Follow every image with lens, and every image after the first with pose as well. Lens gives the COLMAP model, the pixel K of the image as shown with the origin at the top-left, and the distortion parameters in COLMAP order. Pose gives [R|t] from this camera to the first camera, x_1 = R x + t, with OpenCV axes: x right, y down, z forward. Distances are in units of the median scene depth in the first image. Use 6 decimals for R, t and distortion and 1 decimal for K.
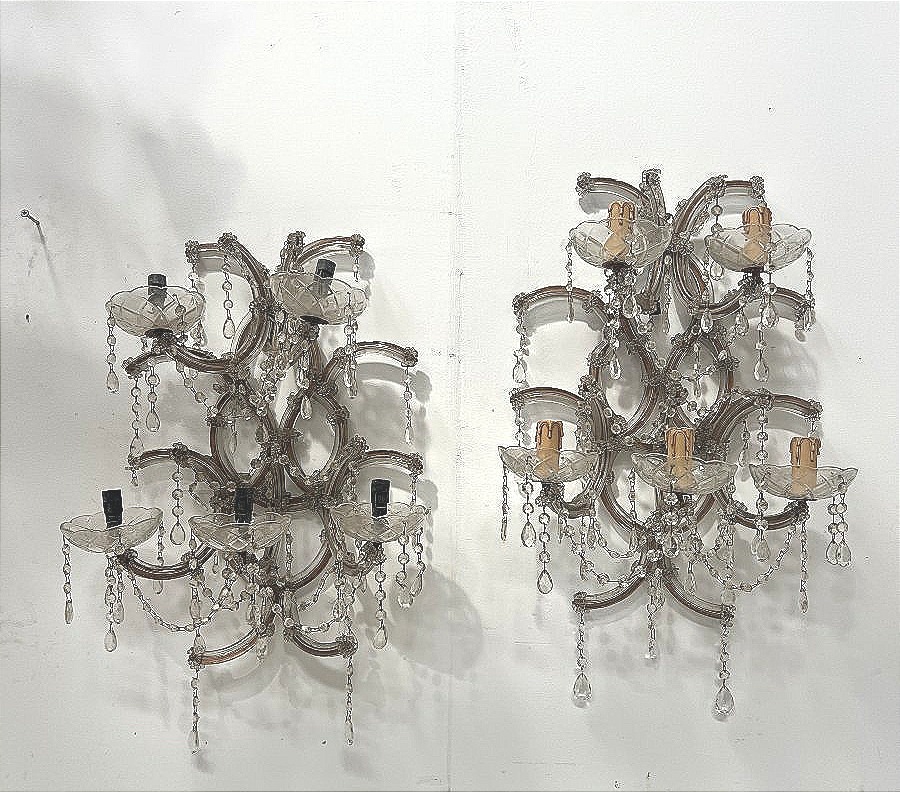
lens RADIAL K [[894.0, 0, 449.0], [0, 894.0, 440.8], [0, 0, 1]] dist [0.045343, -0.013366]
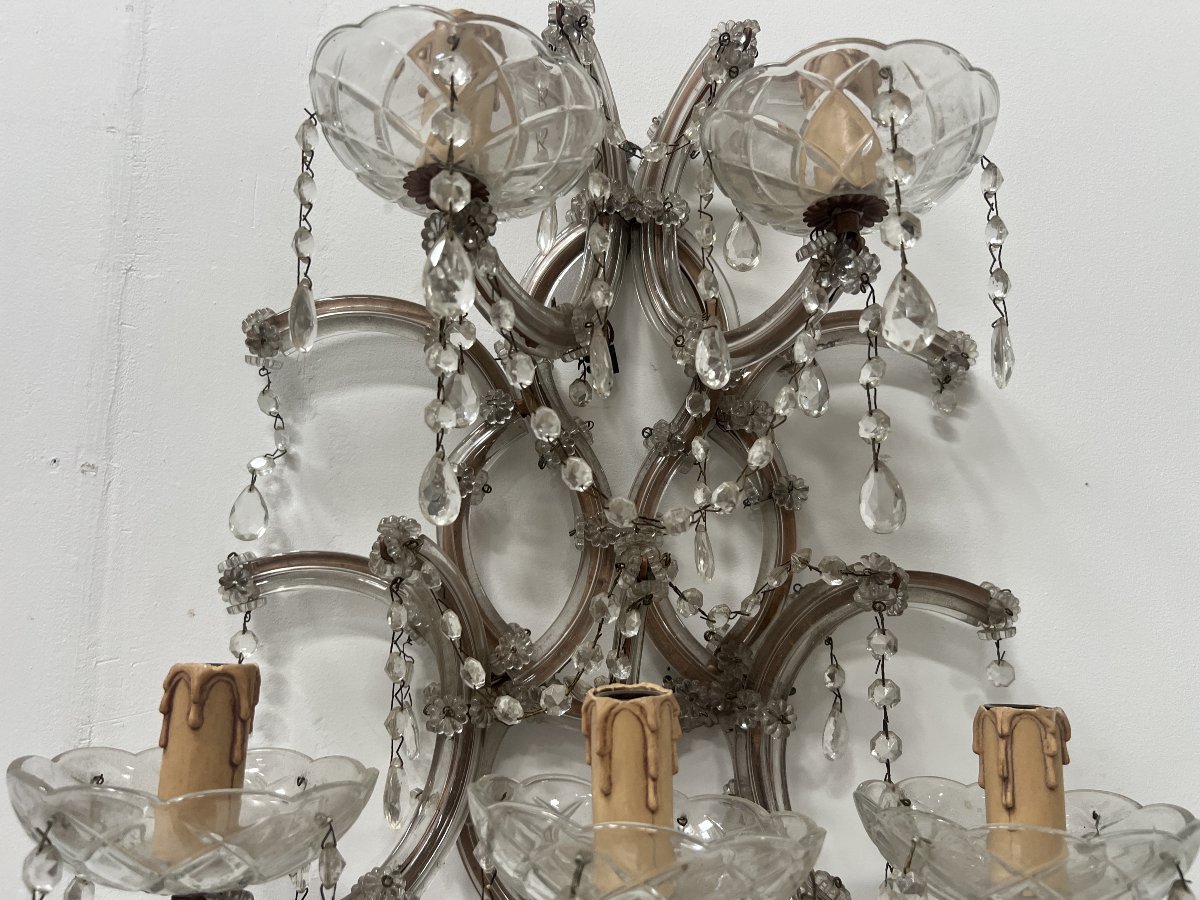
lens RADIAL K [[905.7, 0, 594.5], [0, 905.7, 456.2], [0, 0, 1]] dist [0.009854, 0.002444]
pose [[0.995914, 0.009799, 0.089779, 0.192108], [0.004900, 0.986771, -0.162048, -0.036882], [-0.090179, 0.161826, 0.982690, 0.610270]]
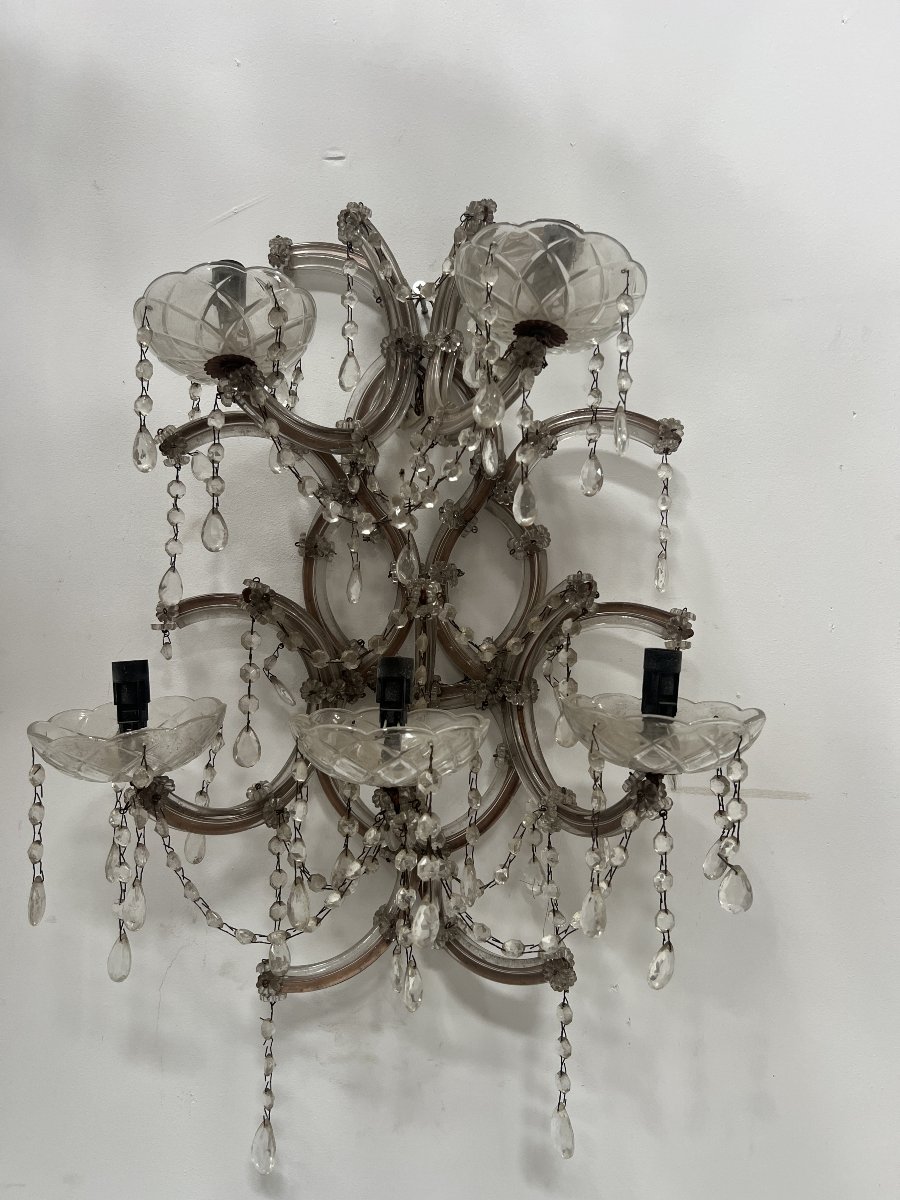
lens RADIAL K [[890.7, 0, 450.0], [0, 890.7, 600.0], [0, 0, 1]] dist [0.018498, -0.000144]
pose [[0.999643, 0.021776, 0.015480, -0.186116], [-0.020847, 0.998108, -0.057839, 0.043057], [-0.016710, 0.057496, 0.998206, 0.448676]]
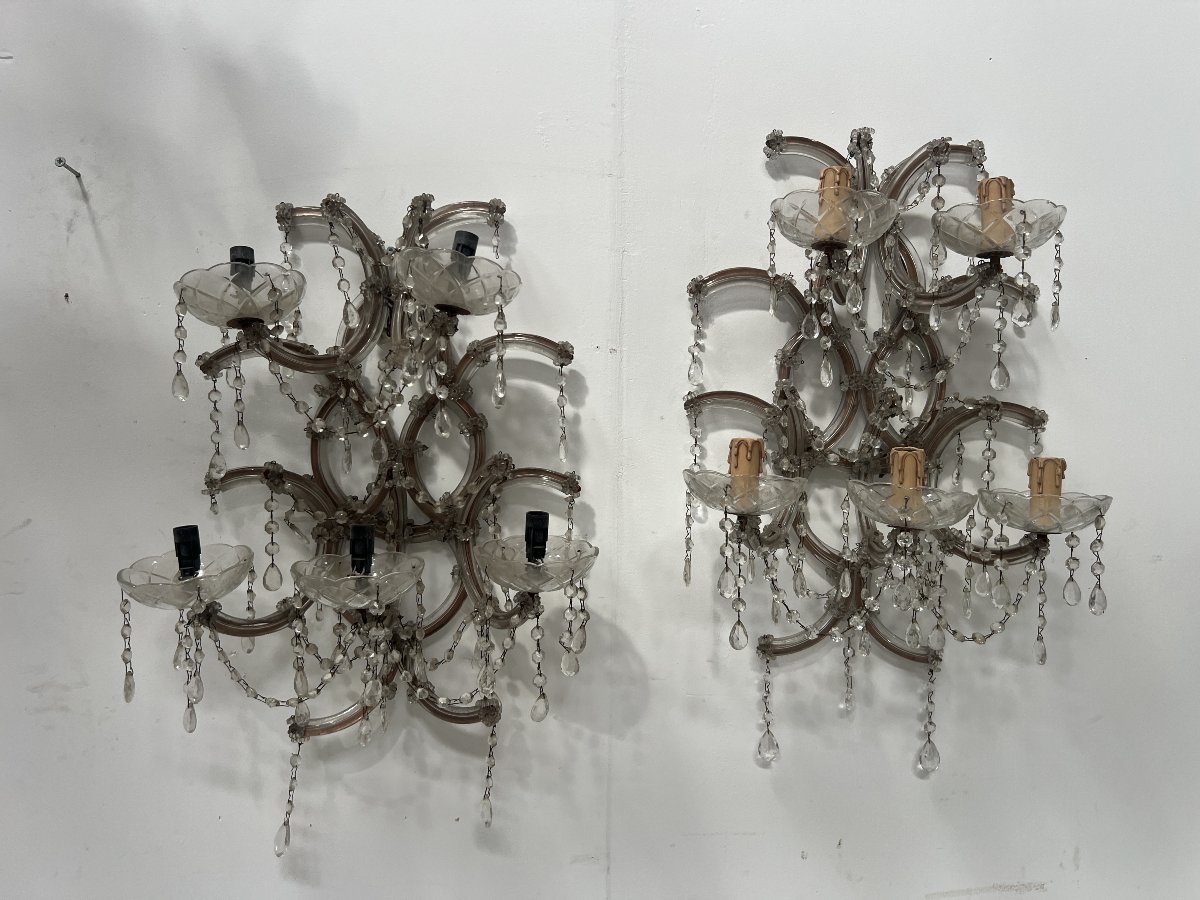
lens RADIAL K [[890.7, 0, 610.0], [0, 890.7, 444.3], [0, 0, 1]] dist [0.018498, -0.000144]
pose [[0.995733, -0.002216, 0.092259, -0.076957], [-0.001498, 0.999192, 0.040166, -0.044173], [-0.092274, -0.040133, 0.994925, 0.190246]]
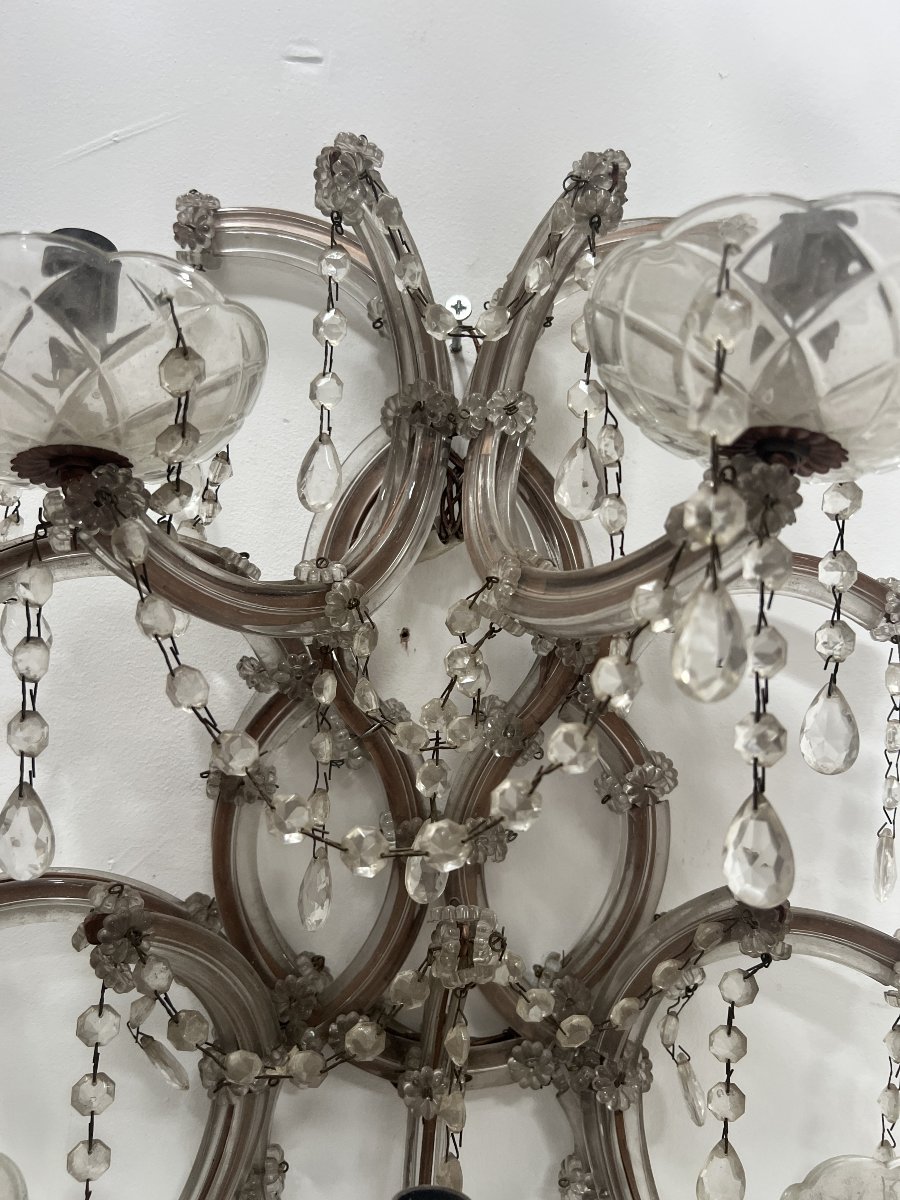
lens RADIAL K [[905.7, 0, 456.3], [0, 905.7, 598.7], [0, 0, 1]] dist [0.009854, 0.002444]
pose [[0.991345, 0.061837, 0.115811, -0.231801], [-0.056046, 0.997041, -0.052614, -0.072888], [-0.118722, 0.045668, 0.991877, 0.702699]]
